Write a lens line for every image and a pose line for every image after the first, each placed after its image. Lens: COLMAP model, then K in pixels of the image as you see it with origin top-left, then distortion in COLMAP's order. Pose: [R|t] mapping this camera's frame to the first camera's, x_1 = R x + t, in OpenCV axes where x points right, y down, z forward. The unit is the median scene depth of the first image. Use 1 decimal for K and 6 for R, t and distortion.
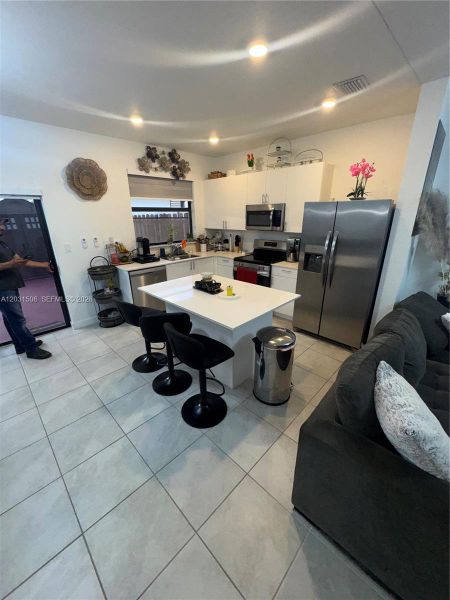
lens RADIAL K [[239.7, 0, 225.0], [0, 239.7, 300.0], [0, 0, 1]] dist [-0.002672, 0.000001]
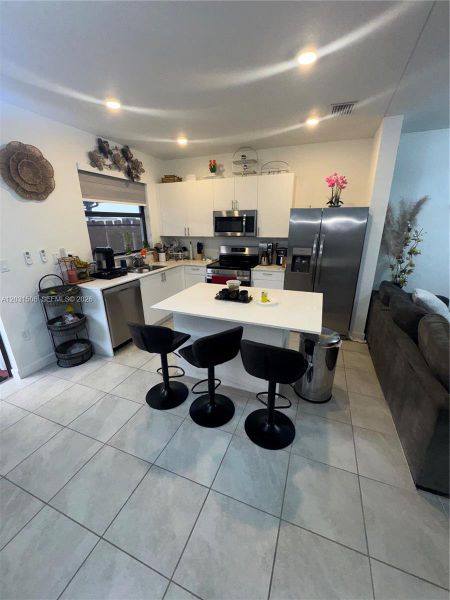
lens RADIAL K [[239.7, 0, 225.0], [0, 239.7, 300.0], [0, 0, 1]] dist [-0.002672, 0.000001]
pose [[0.922340, -0.117603, 0.368046, -0.293101], [0.129394, 0.991565, -0.007429, -0.024899], [-0.364068, 0.054475, 0.929778, 0.101176]]
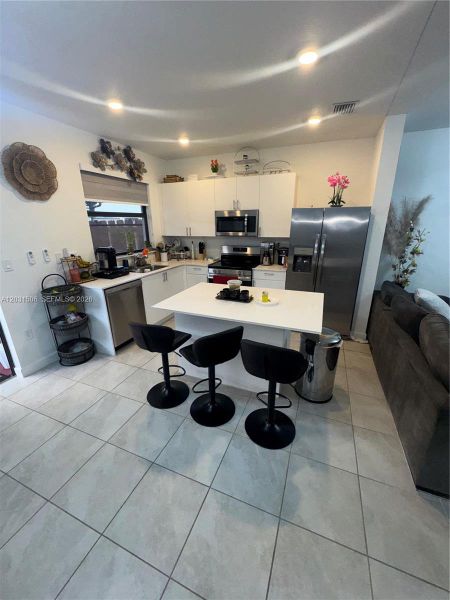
lens RADIAL K [[239.7, 0, 225.0], [0, 239.7, 300.0], [0, 0, 1]] dist [-0.002672, 0.000001]
pose [[0.926084, -0.115657, 0.359155, -0.290369], [0.126992, 0.991871, -0.008043, -0.023992], [-0.355305, 0.053058, 0.933243, 0.098529]]
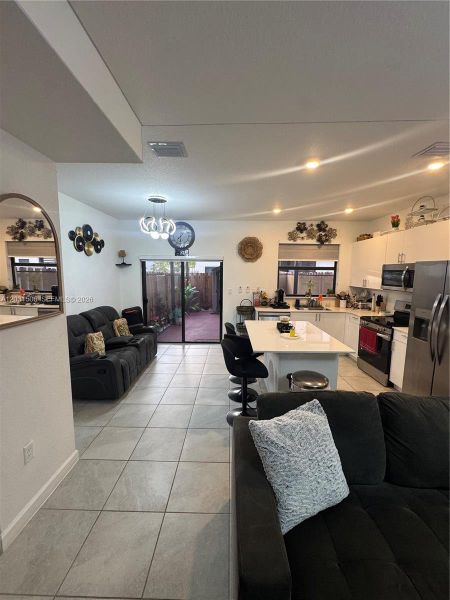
lens RADIAL K [[239.7, 0, 225.0], [0, 239.7, 300.0], [0, 0, 1]] dist [-0.002672, 0.000001]
pose [[0.688501, 0.100832, -0.718192, 0.385702], [-0.260672, 0.958515, -0.115323, 0.018028], [0.676769, 0.266613, 0.686223, -0.056234]]
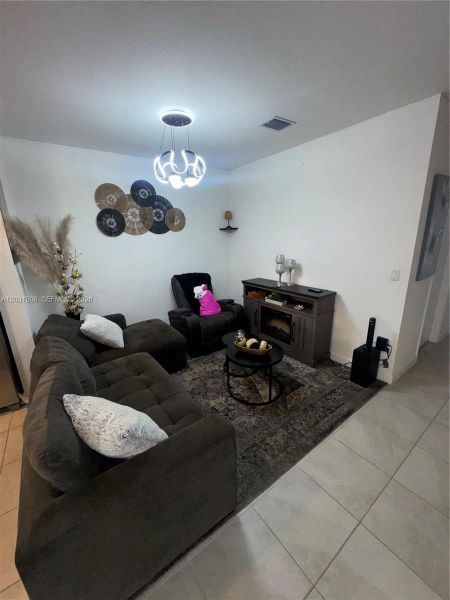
lens RADIAL K [[239.7, 0, 225.0], [0, 239.7, 300.0], [0, 0, 1]] dist [-0.002672, 0.000001]
pose [[0.170413, -0.258673, 0.950814, -0.008081], [0.355656, 0.916030, 0.185466, -0.013278], [-0.918949, 0.306557, 0.248102, 0.033841]]
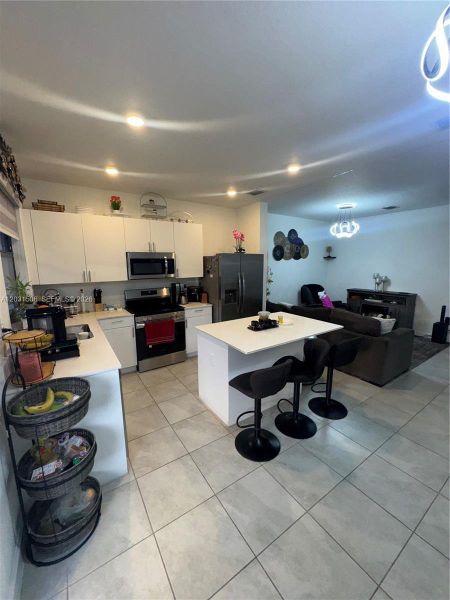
lens RADIAL K [[239.7, 0, 225.0], [0, 239.7, 300.0], [0, 0, 1]] dist [-0.002672, 0.000001]
pose [[0.206625, -0.149450, 0.966939, -0.747790], [0.333505, 0.939840, 0.073995, -0.197858], [-0.919826, 0.307189, 0.244037, 0.567410]]
